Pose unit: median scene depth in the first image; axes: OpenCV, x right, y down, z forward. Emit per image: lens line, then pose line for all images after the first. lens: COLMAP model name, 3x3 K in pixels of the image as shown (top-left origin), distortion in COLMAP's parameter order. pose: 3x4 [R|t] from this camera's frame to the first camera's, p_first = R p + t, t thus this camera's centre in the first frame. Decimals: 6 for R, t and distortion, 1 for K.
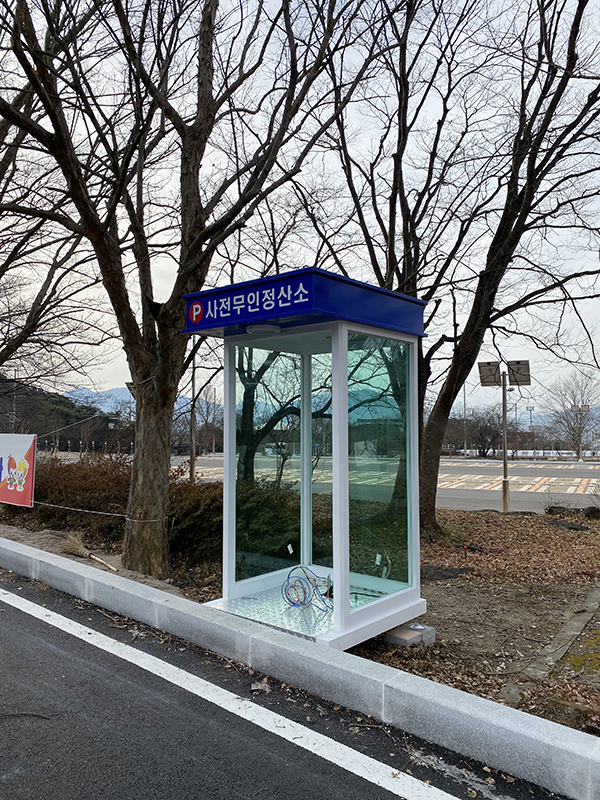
lens RADIAL K [[606.3, 0, 301.8], [0, 606.3, 400.9], [0, 0, 1]] dist [0.012979, -0.006629]
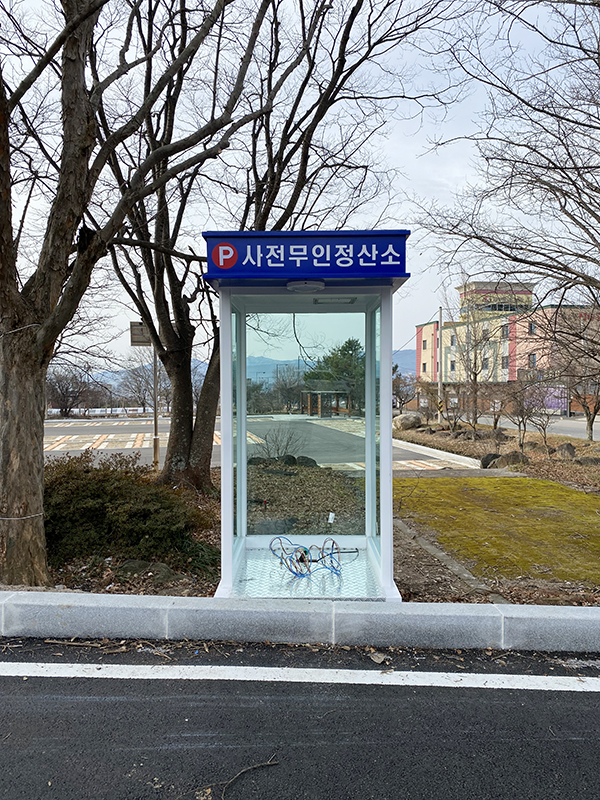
lens RADIAL K [[606.3, 0, 295.9], [0, 606.3, 397.3], [0, 0, 1]] dist [0.012979, -0.006629]
pose [[0.767855, -0.017622, 0.640382, -0.683619], [-0.022182, 0.998291, 0.054068, 0.001214], [-0.640240, -0.055721, 0.766151, 0.307214]]
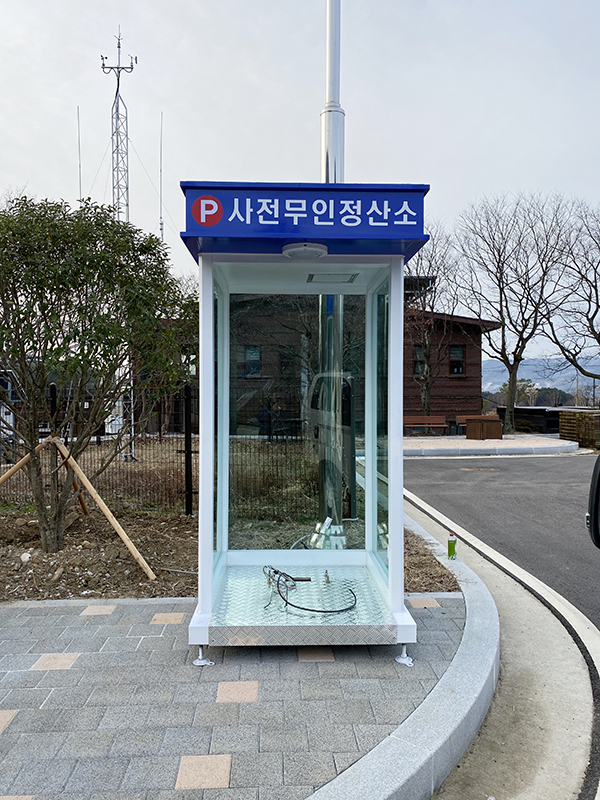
lens RADIAL K [[606.3, 0, 301.4], [0, 606.3, 398.1], [0, 0, 1]] dist [0.012979, -0.006629]
pose [[0.742186, 0.004660, 0.670177, -0.598211], [-0.033701, 0.998970, 0.030375, 0.046901], [-0.669346, -0.045130, 0.741579, 0.433613]]
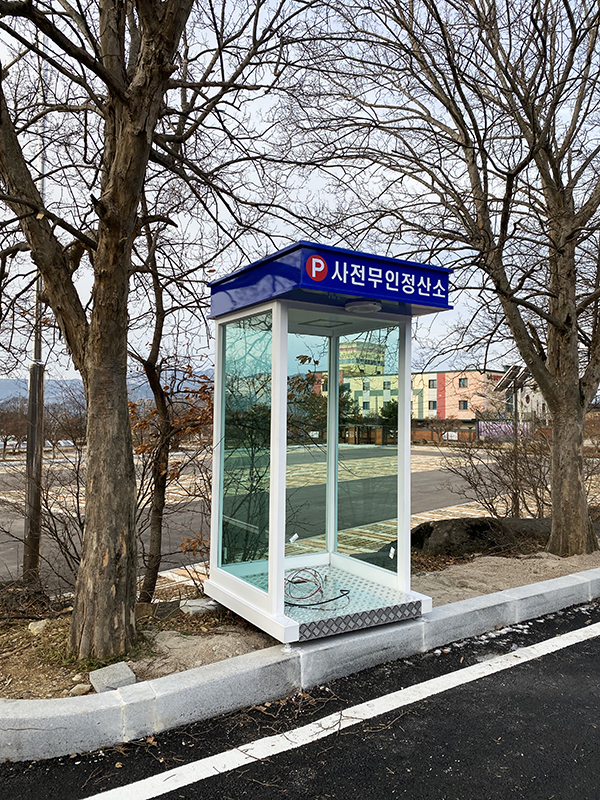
lens RADIAL K [[606.3, 0, 301.4], [0, 606.3, 397.0], [0, 0, 1]] dist [0.012979, -0.006629]
pose [[0.304675, 0.040909, 0.951578, -1.030318], [-0.049102, 0.998423, -0.027201, 0.057550], [-0.951190, -0.038437, 0.306203, 0.815276]]
